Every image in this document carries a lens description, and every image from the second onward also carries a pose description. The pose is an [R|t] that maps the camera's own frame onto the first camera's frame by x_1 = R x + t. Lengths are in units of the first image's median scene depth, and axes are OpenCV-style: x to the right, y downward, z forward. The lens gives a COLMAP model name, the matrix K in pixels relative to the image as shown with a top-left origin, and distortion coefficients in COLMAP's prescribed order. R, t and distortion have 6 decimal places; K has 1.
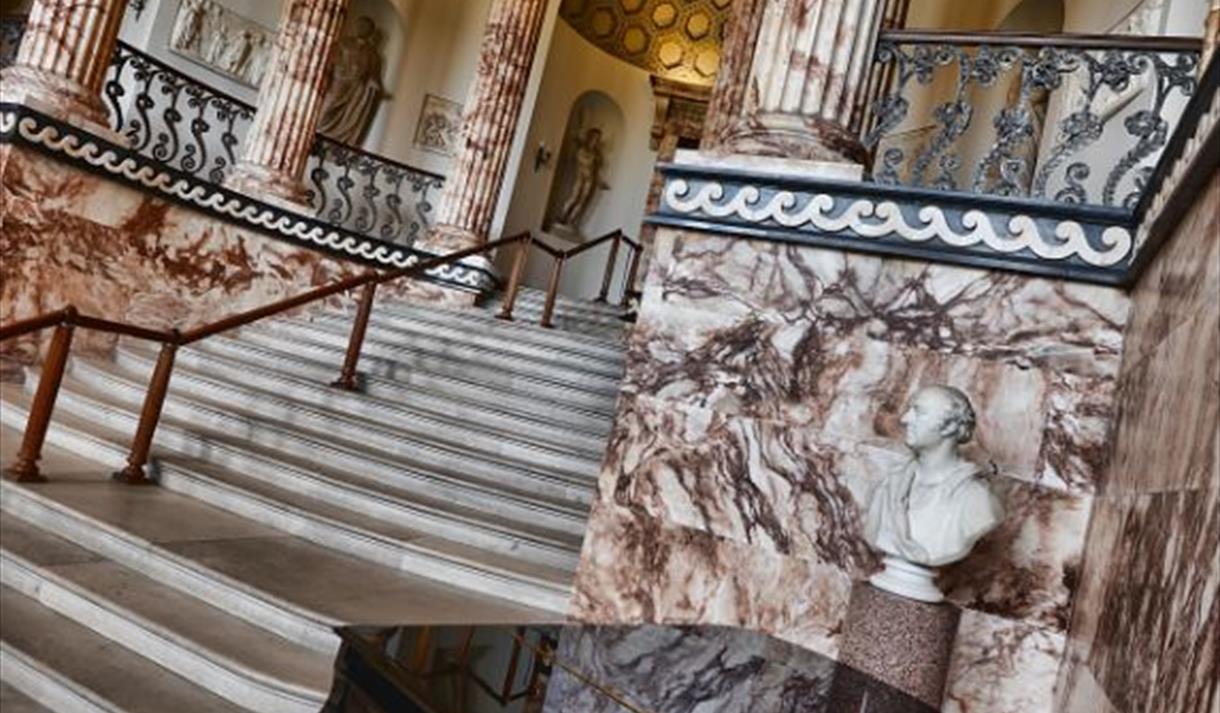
lens RADIAL K [[851.4, 0, 610.0], [0, 851.4, 356.5], [0, 0, 1]] dist [-0.008866, -0.002620]
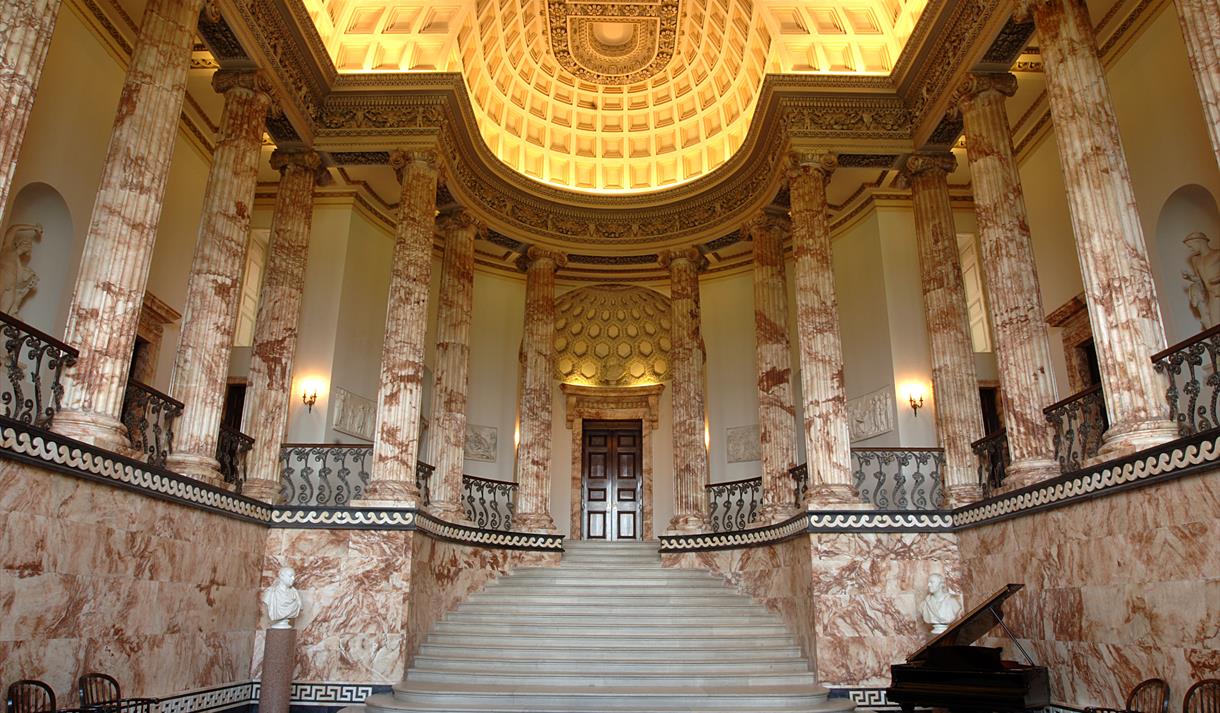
lens RADIAL K [[820.3, 0, 610.0], [0, 820.3, 356.5], [0, 0, 1]] dist [-0.072876, 0.001694]
pose [[0.890385, -0.097570, 0.444628, -1.785557], [0.176555, 0.974319, -0.139753, -0.495062], [-0.419574, 0.202936, 0.884746, -1.295091]]
